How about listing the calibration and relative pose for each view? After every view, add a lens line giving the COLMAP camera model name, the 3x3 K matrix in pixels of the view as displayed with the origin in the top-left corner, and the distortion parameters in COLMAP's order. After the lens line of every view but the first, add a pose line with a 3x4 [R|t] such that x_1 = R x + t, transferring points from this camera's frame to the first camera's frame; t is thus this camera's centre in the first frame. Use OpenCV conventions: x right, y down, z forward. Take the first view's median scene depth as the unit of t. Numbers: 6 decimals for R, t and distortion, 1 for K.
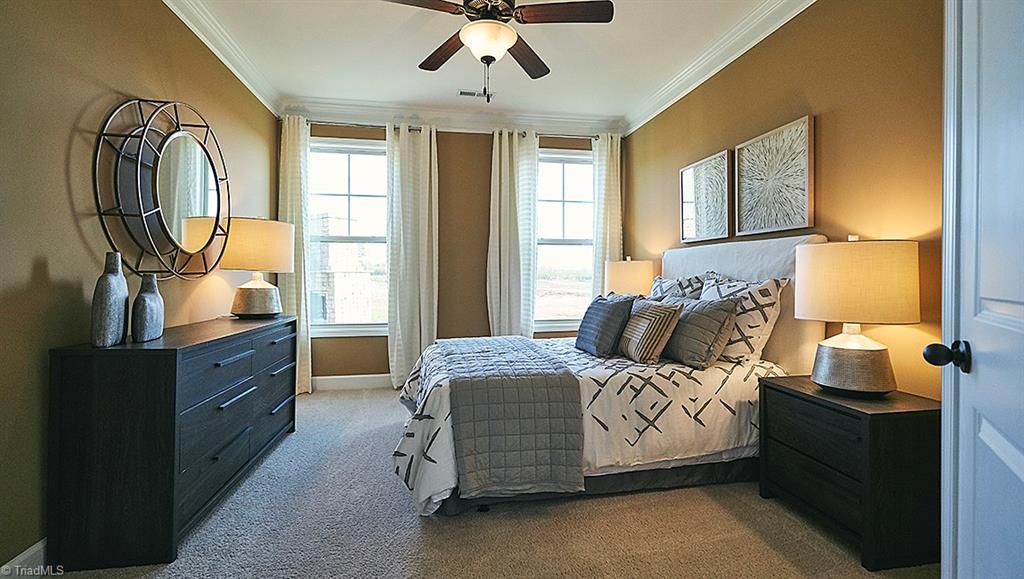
lens RADIAL K [[466.3, 0, 517.8], [0, 466.3, 288.3], [0, 0, 1]] dist [-0.009712, 0.000189]
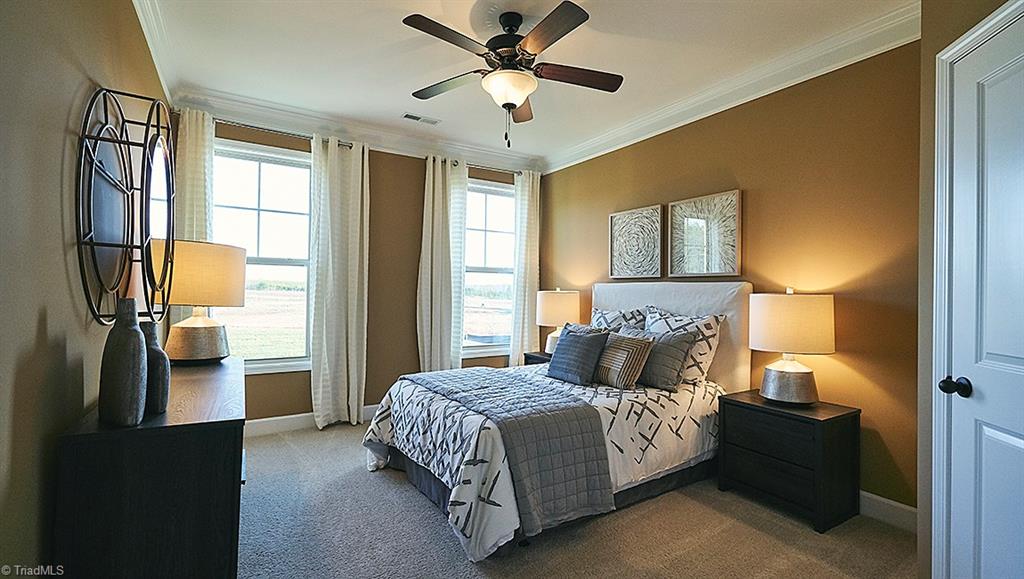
lens RADIAL K [[466.3, 0, 510.2], [0, 466.3, 294.2], [0, 0, 1]] dist [-0.009712, 0.000189]
pose [[0.924224, 0.009609, 0.381730, -0.400409], [-0.005363, 0.999911, -0.012183, -0.053601], [-0.381813, 0.009213, 0.924194, 0.039729]]
